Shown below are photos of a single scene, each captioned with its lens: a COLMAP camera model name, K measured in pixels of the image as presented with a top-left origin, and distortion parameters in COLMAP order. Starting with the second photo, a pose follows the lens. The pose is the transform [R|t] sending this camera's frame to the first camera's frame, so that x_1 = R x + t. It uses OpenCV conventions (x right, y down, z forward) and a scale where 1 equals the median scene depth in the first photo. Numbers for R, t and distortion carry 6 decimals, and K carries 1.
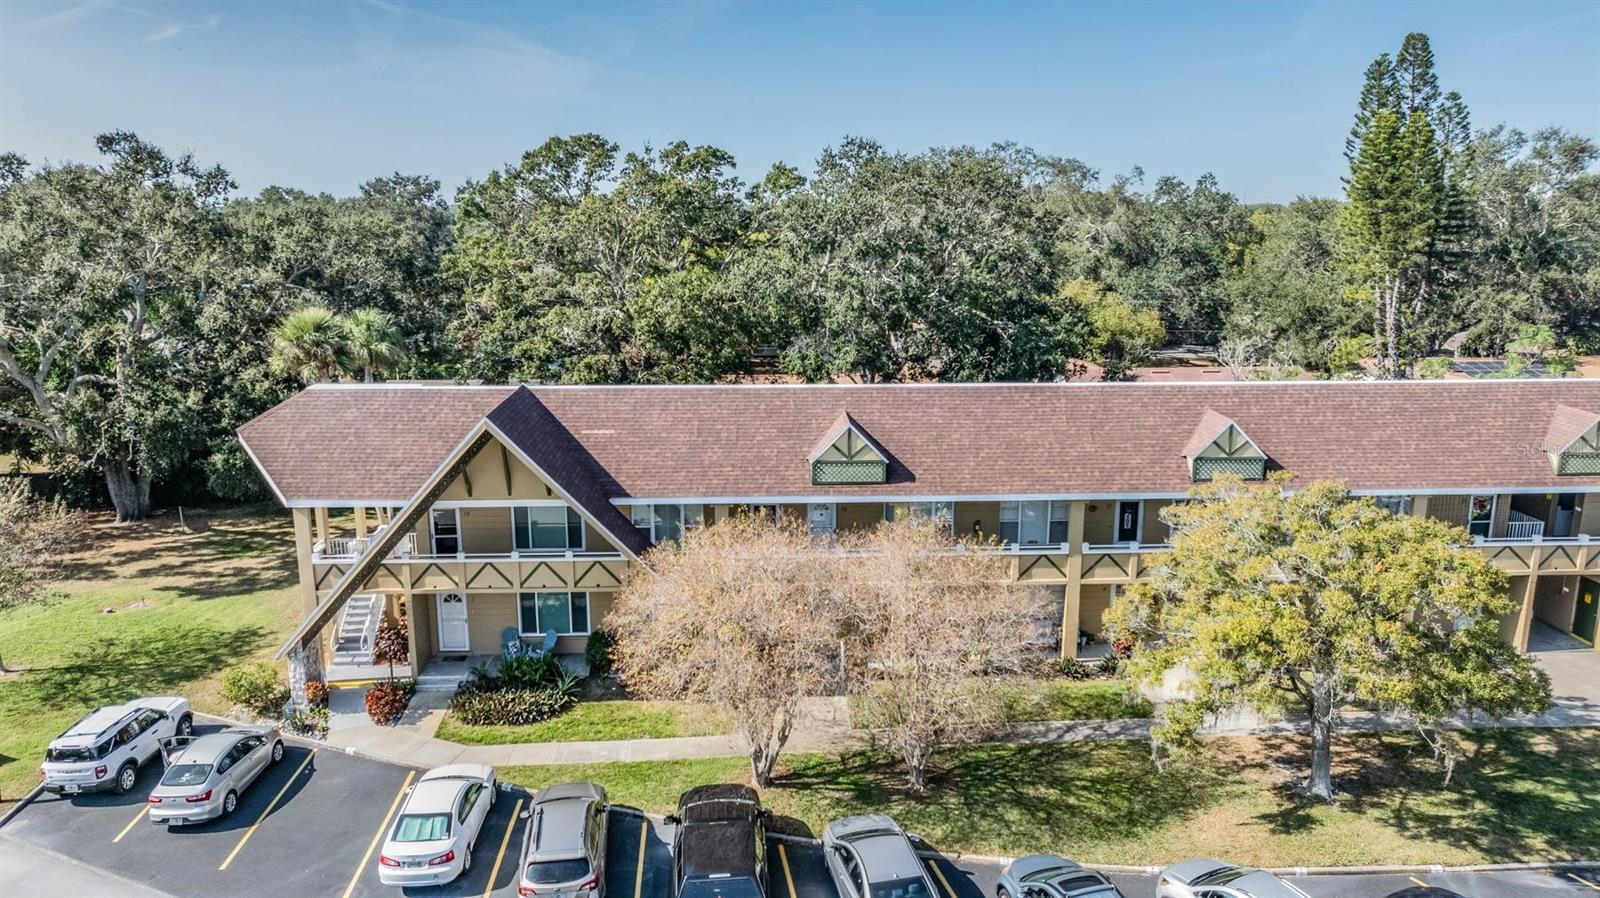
lens RADIAL K [[1136.2, 0, 801.9], [0, 1136.2, 443.2], [0, 0, 1]] dist [-0.015262, 0.016551]
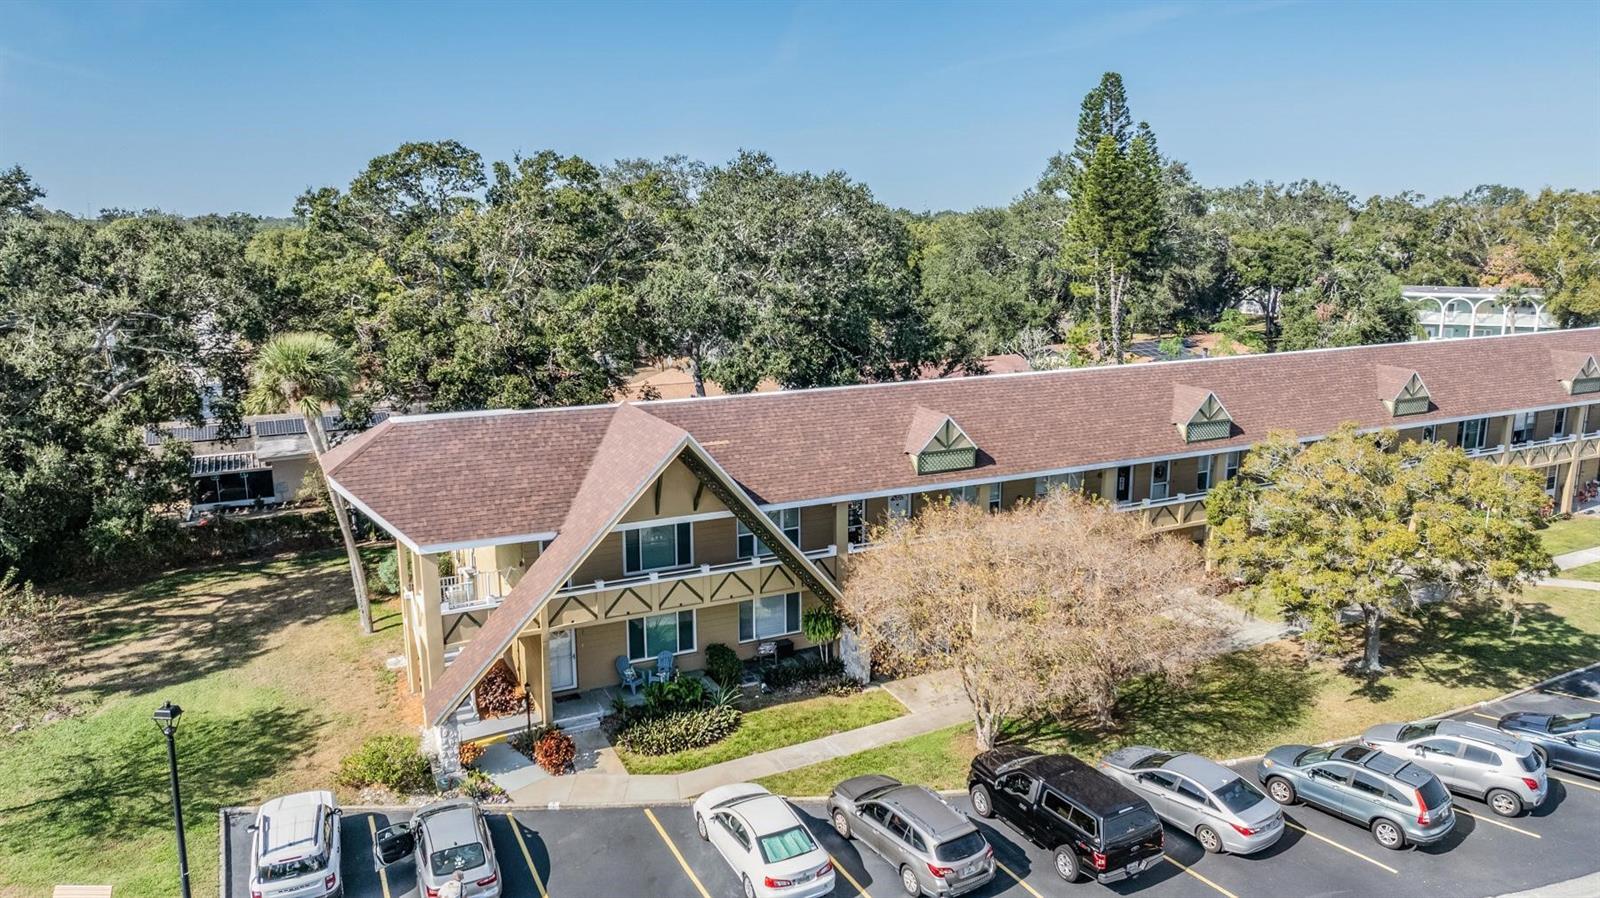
lens RADIAL K [[1136.2, 0, 789.7], [0, 1136.2, 462.3], [0, 0, 1]] dist [-0.015262, 0.016551]
pose [[0.912067, -0.088717, 0.400328, -0.515432], [0.086889, 0.995958, 0.022756, -0.010102], [-0.400728, 0.014029, 0.916089, 0.066155]]
